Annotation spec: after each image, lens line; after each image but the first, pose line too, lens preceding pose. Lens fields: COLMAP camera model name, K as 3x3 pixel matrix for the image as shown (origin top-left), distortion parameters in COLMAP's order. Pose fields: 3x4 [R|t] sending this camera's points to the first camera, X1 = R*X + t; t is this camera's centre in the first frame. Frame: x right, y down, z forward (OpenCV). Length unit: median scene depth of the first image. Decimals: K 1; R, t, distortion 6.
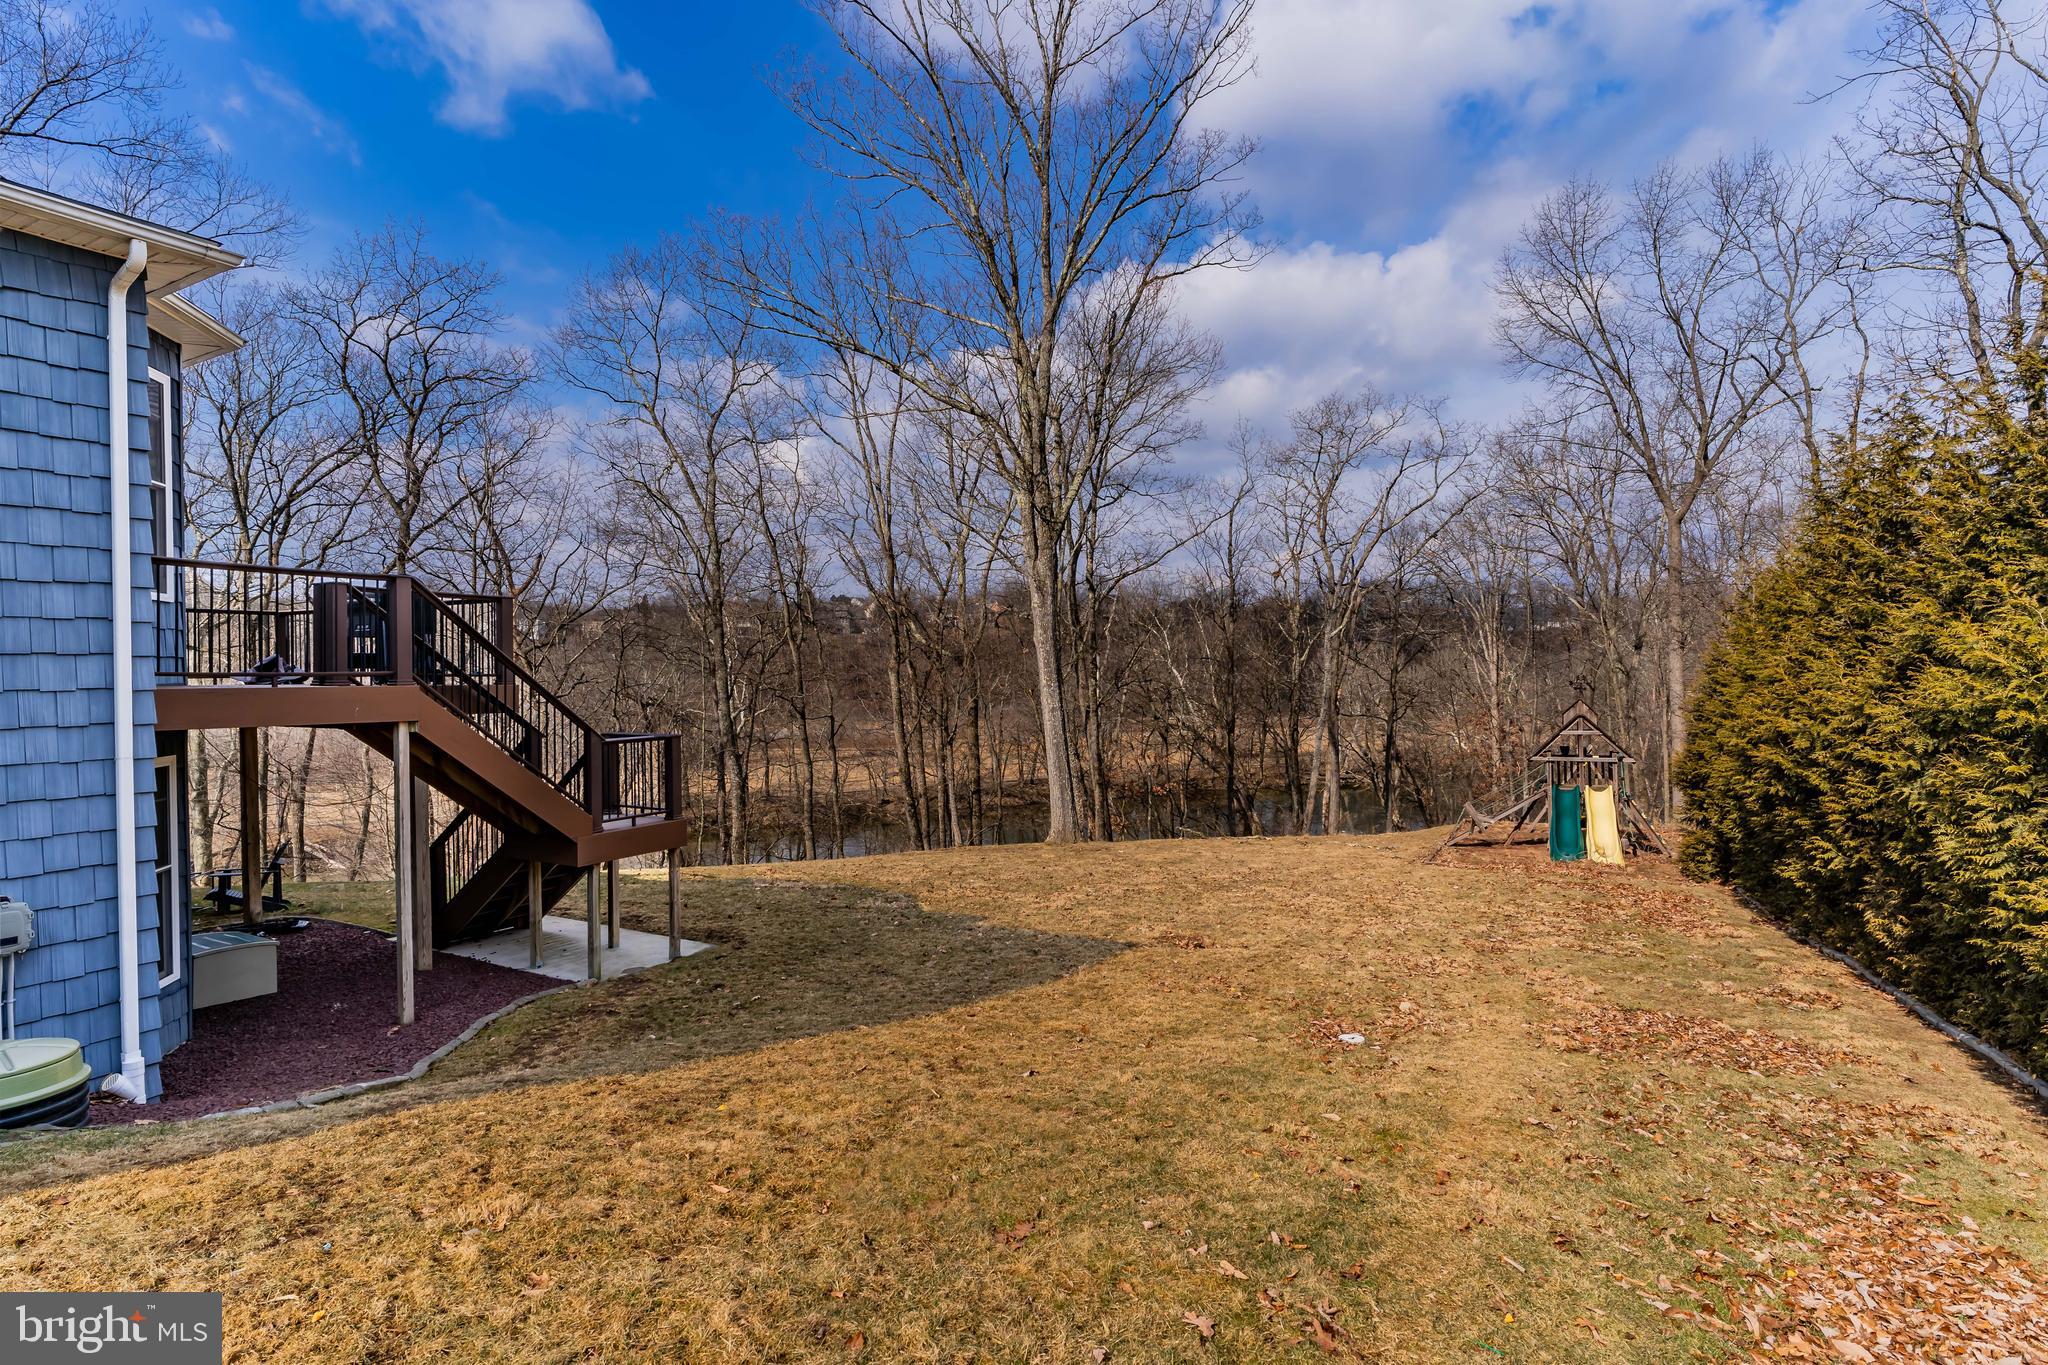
lens RADIAL K [[1050.1, 0, 1024.0], [0, 1050.1, 682.5], [0, 0, 1]] dist [0.001236, 0.000685]
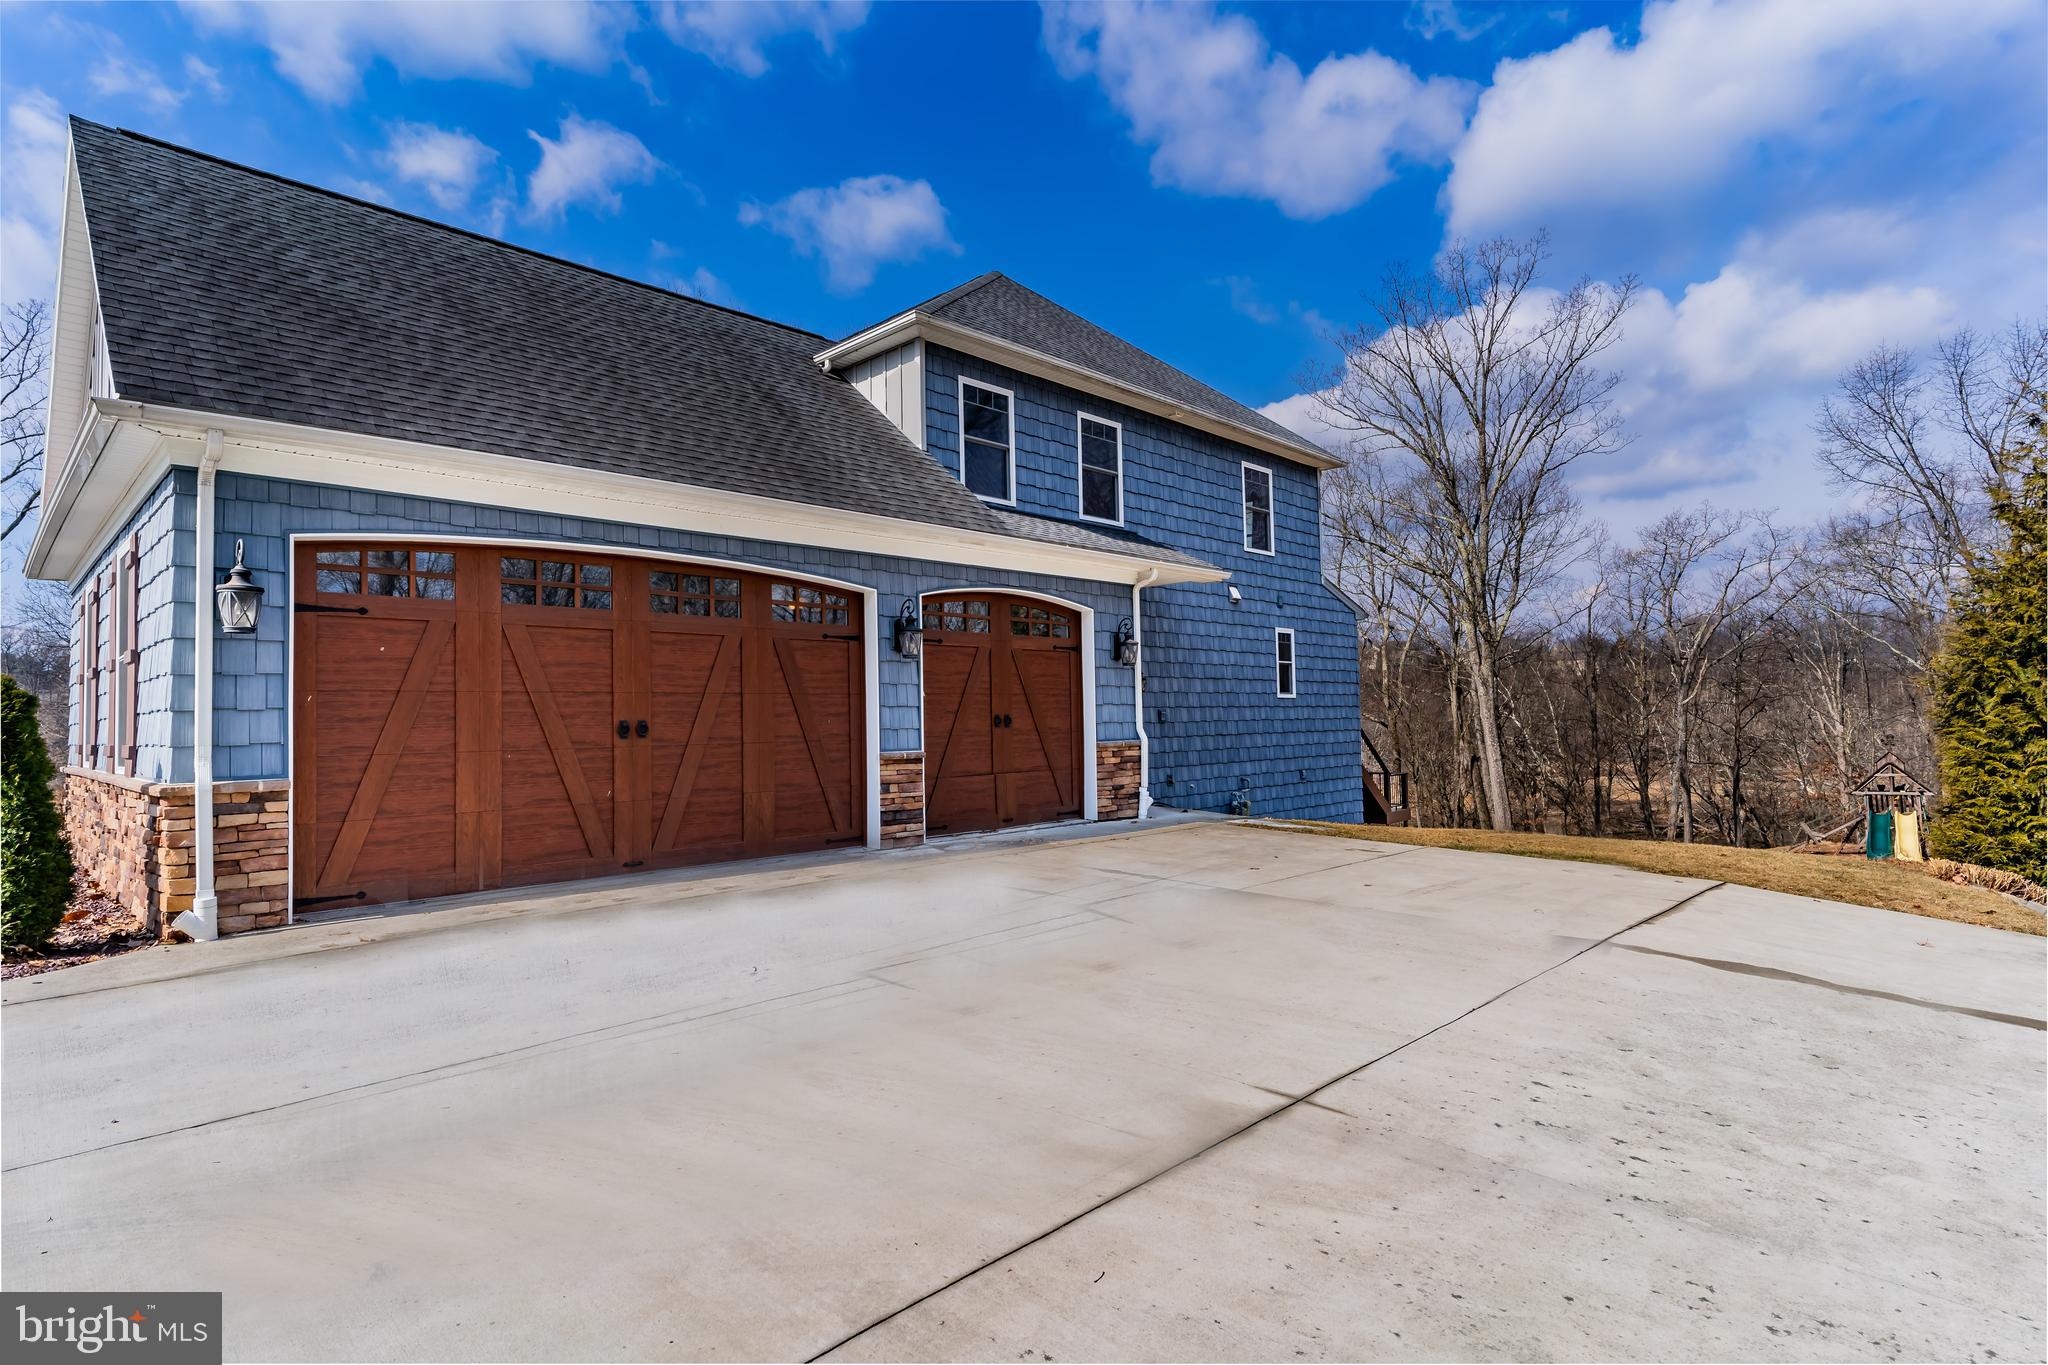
lens RADIAL K [[1050.1, 0, 1024.0], [0, 1050.1, 682.5], [0, 0, 1]] dist [0.001236, 0.000685]
pose [[0.968229, -0.022313, -0.249068, -0.212869], [0.010622, 0.998782, -0.048183, -0.018451], [0.249839, 0.044007, 0.967287, -0.568103]]
